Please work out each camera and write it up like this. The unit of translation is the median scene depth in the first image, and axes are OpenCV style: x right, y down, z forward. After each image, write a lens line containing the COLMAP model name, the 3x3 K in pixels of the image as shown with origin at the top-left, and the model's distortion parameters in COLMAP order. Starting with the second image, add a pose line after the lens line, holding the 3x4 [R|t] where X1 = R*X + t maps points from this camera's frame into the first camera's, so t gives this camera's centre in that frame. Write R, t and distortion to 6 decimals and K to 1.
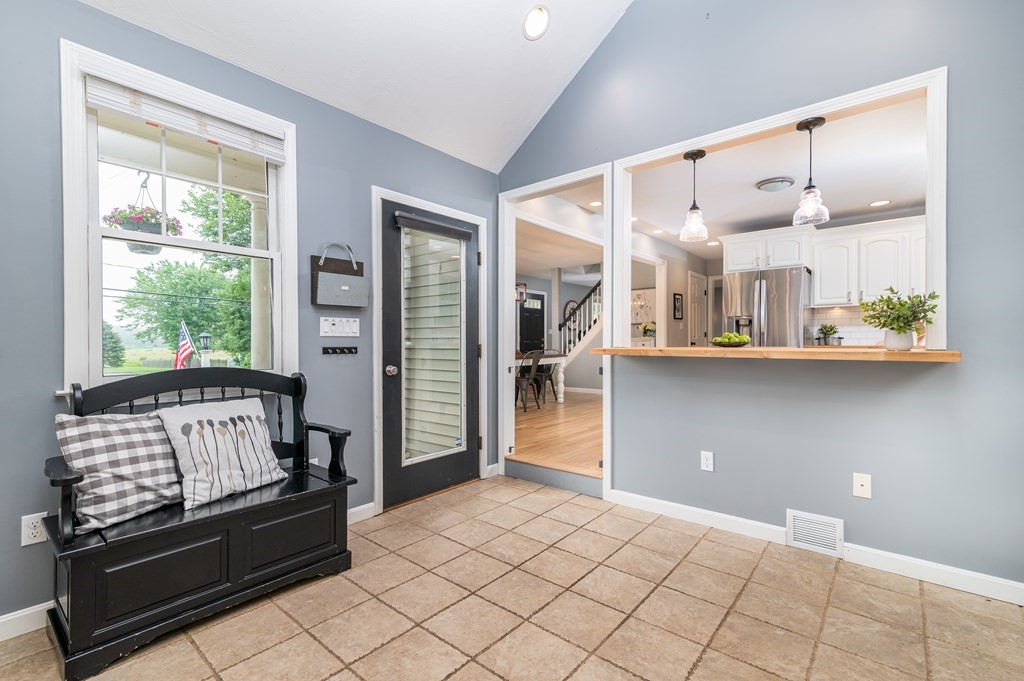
lens RADIAL K [[462.9, 0, 516.3], [0, 462.9, 344.3], [0, 0, 1]] dist [0.012067, -0.000578]
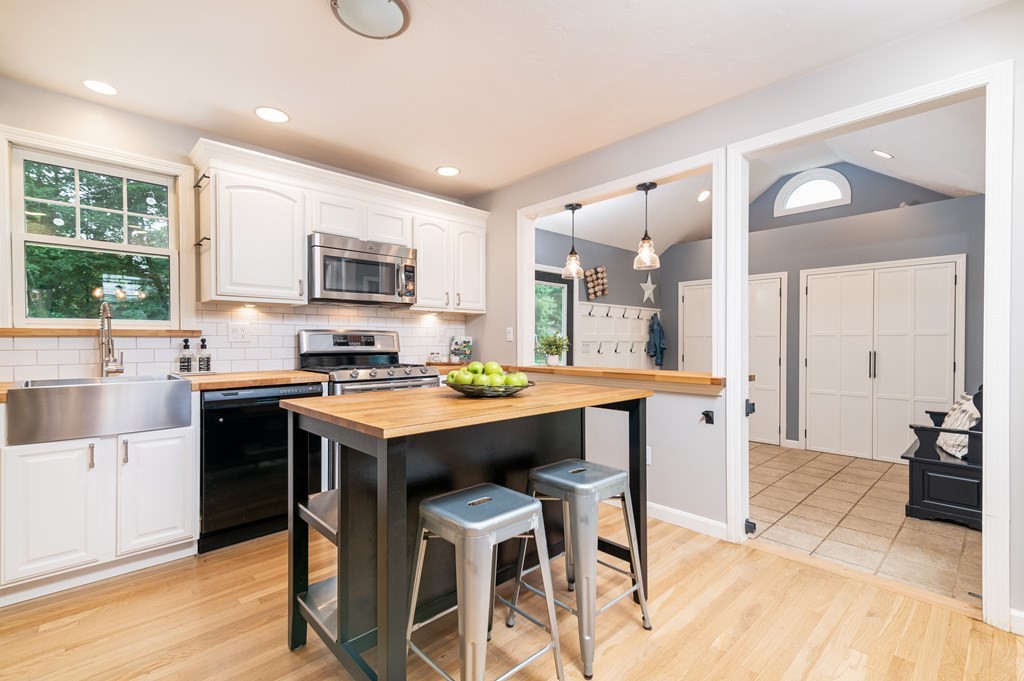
lens RADIAL K [[462.9, 0, 516.3], [0, 462.9, 344.3], [0, 0, 1]] dist [0.012067, -0.000578]
pose [[-0.993707, 0.004250, 0.111932, 0.231366], [0.005756, 0.999897, 0.013137, -0.027815], [-0.111864, 0.013698, -0.993629, 0.859576]]
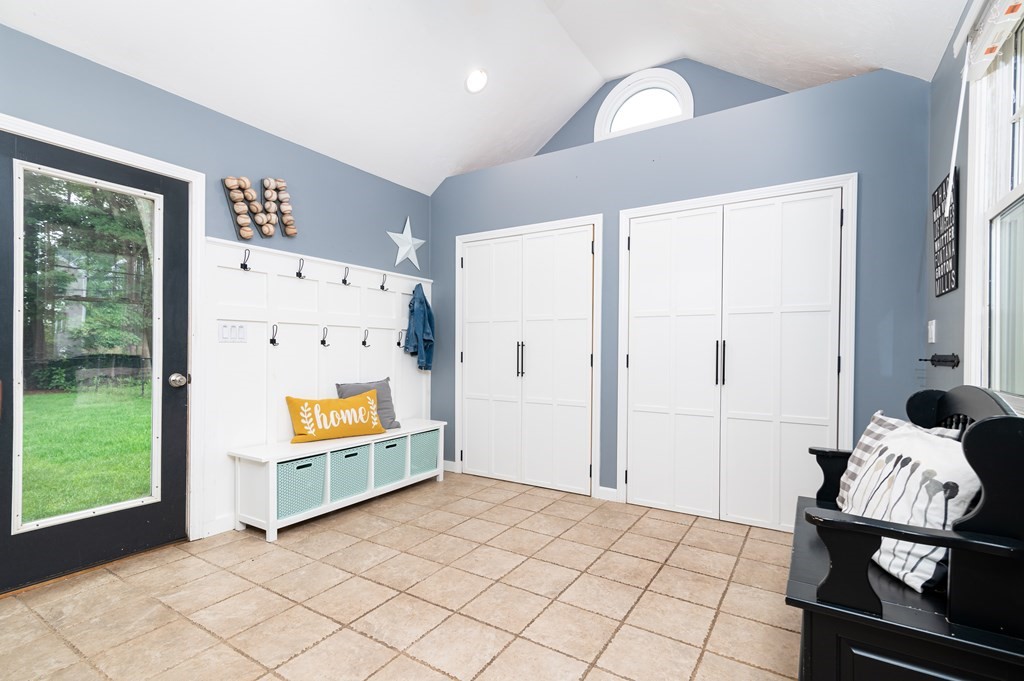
lens RADIAL K [[474.5, 0, 515.2], [0, 474.5, 353.3], [0, 0, 1]] dist [0.012850, 0.000005]
pose [[-0.991559, 0.000695, -0.129654, 0.012955], [-0.001122, 0.999902, 0.013941, 0.001342], [0.129651, 0.013968, -0.991461, 0.498344]]
